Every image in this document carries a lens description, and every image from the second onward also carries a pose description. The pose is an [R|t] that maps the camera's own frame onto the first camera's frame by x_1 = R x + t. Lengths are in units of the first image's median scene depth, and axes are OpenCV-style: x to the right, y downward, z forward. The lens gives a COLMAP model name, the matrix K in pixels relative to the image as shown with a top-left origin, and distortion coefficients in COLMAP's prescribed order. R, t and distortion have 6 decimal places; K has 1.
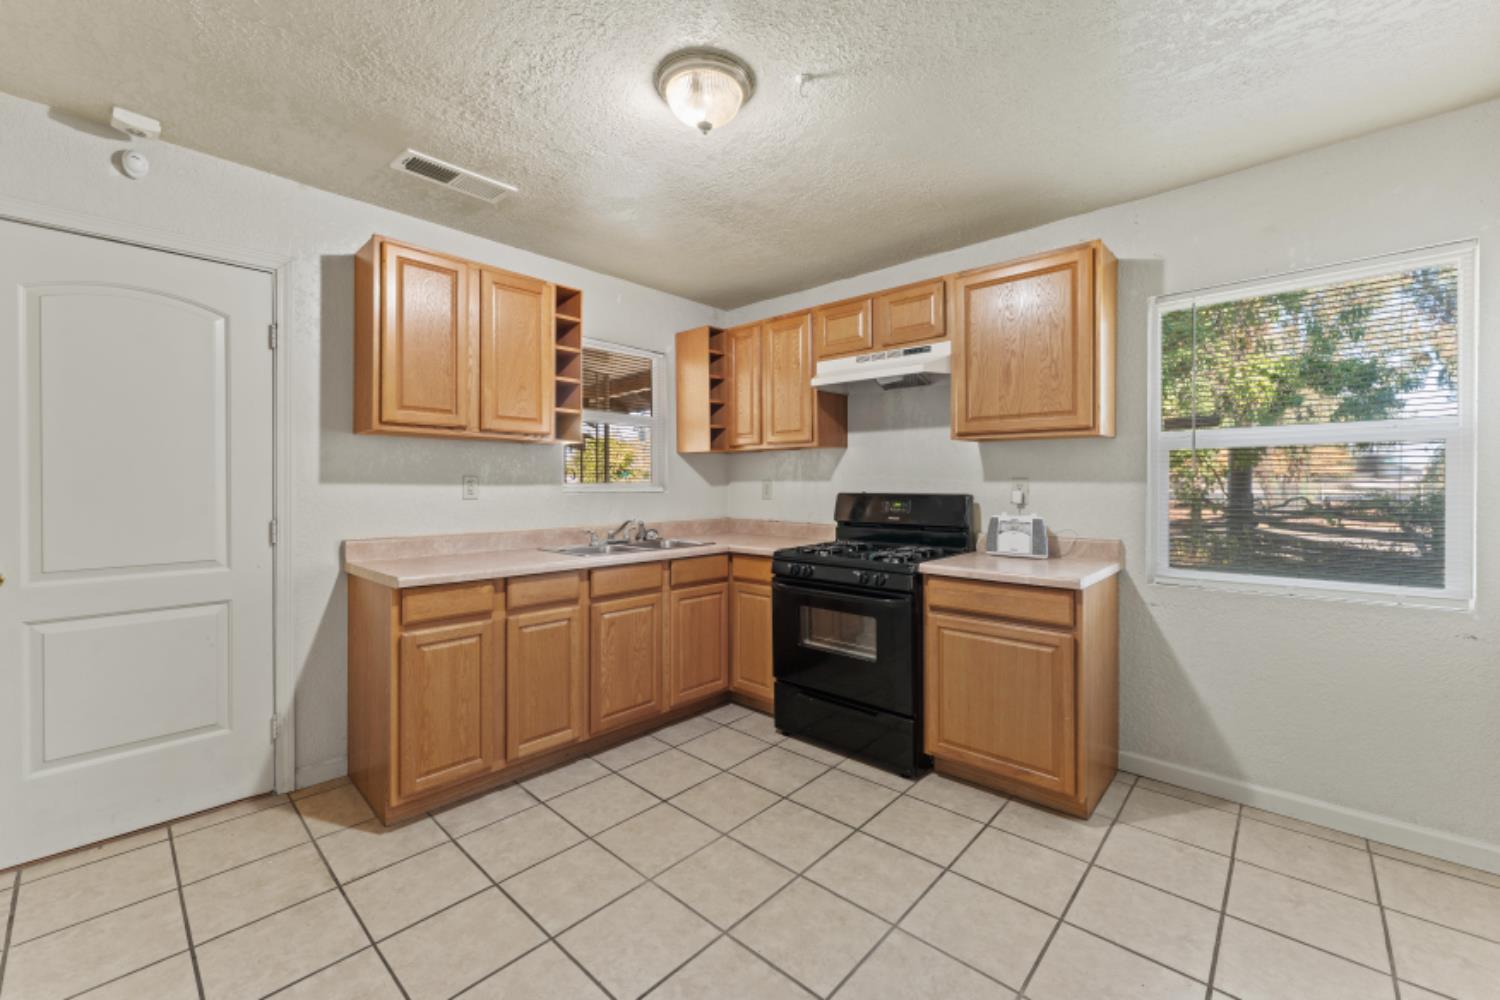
lens RADIAL K [[600.2, 0, 747.9], [0, 600.2, 483.9], [0, 0, 1]] dist [-0.002507, 0.000457]
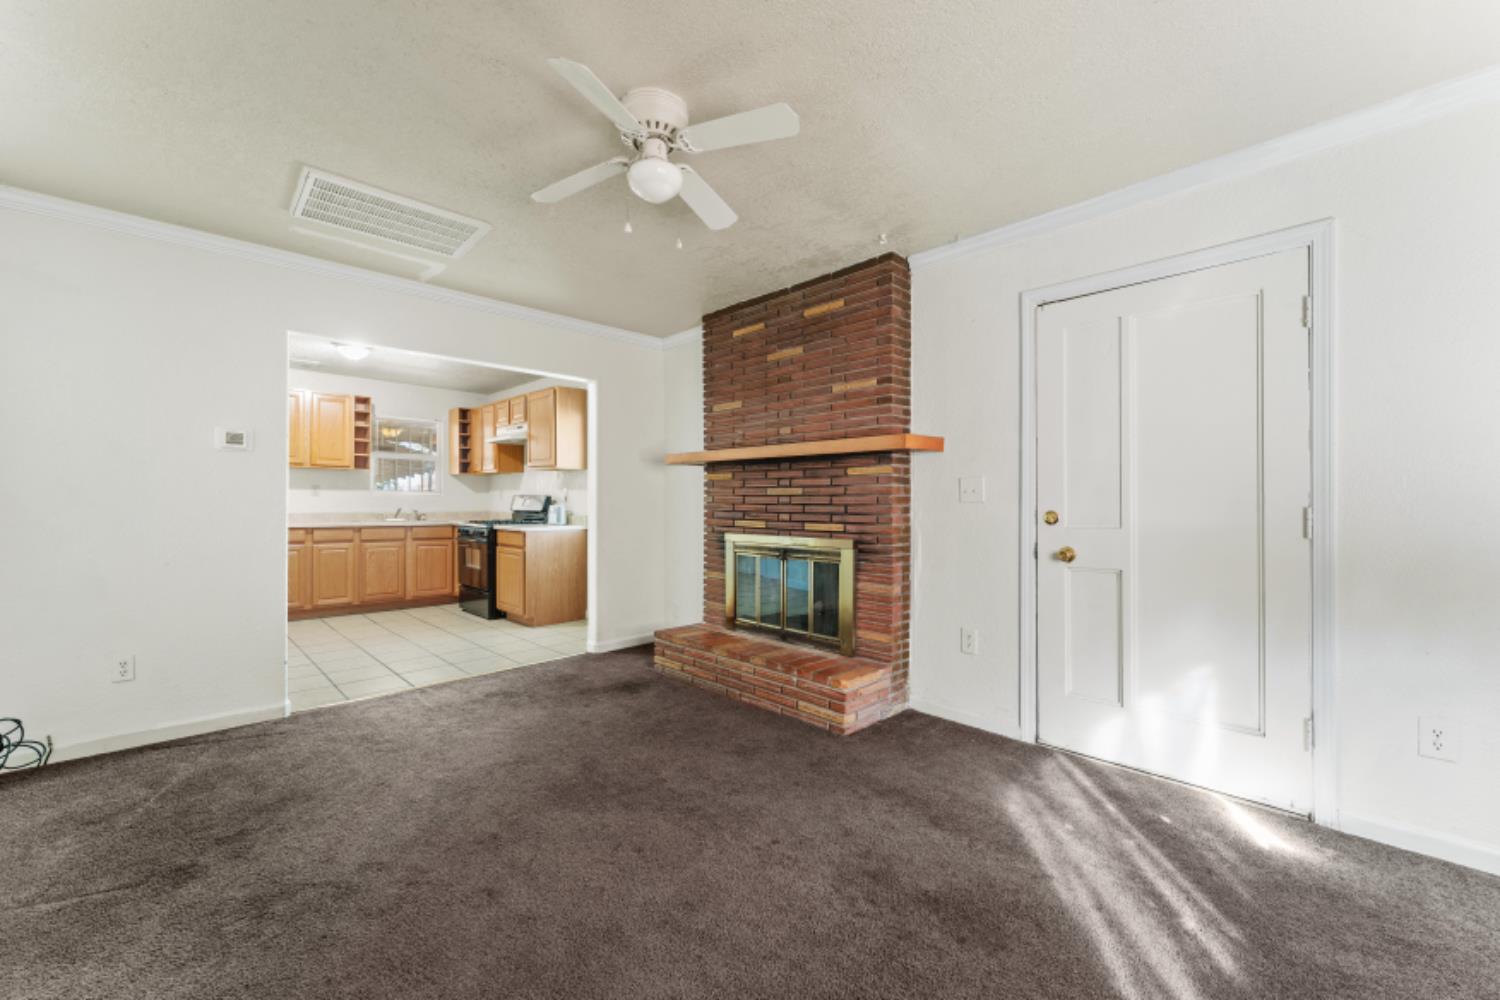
lens RADIAL K [[600.2, 0, 748.1], [0, 600.2, 502.4], [0, 0, 1]] dist [-0.002507, 0.000457]
pose [[0.998782, 0.007384, -0.048795, 1.319859], [-0.007333, 0.999972, 0.001225, 0.037825], [0.048803, -0.000866, 0.998808, -1.180603]]
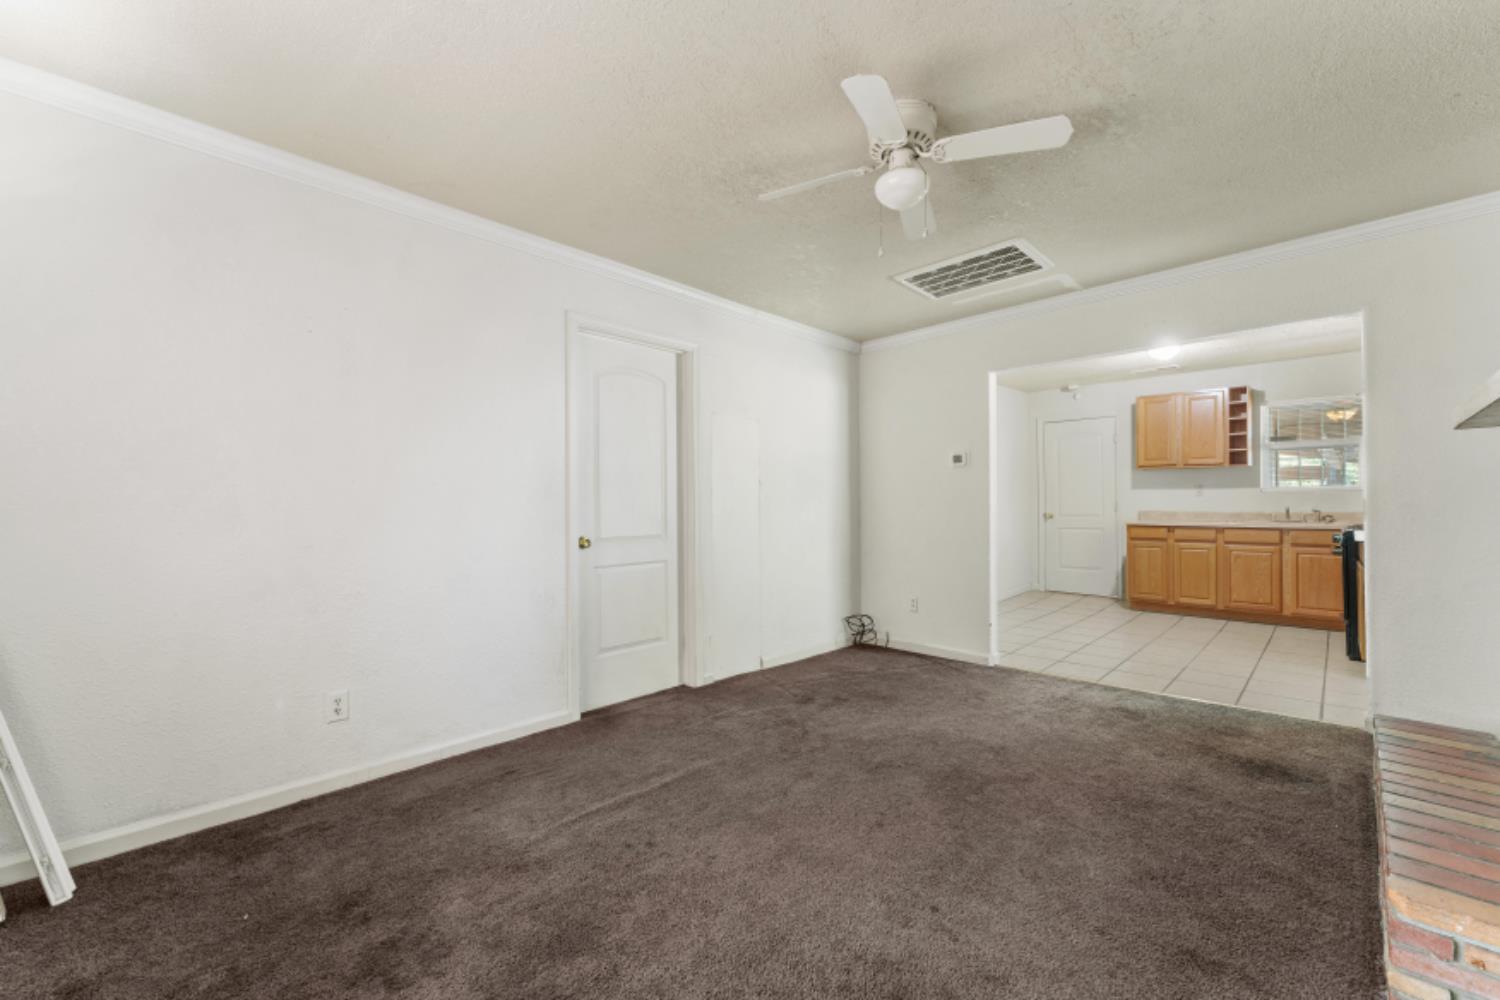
lens RADIAL K [[600.2, 0, 746.2], [0, 600.2, 502.3], [0, 0, 1]] dist [-0.002507, 0.000457]
pose [[-0.042008, 0.000883, -0.999117, 1.956121], [0.009772, 0.999952, 0.000473, 0.037013], [0.999069, -0.009744, -0.042014, -0.590116]]
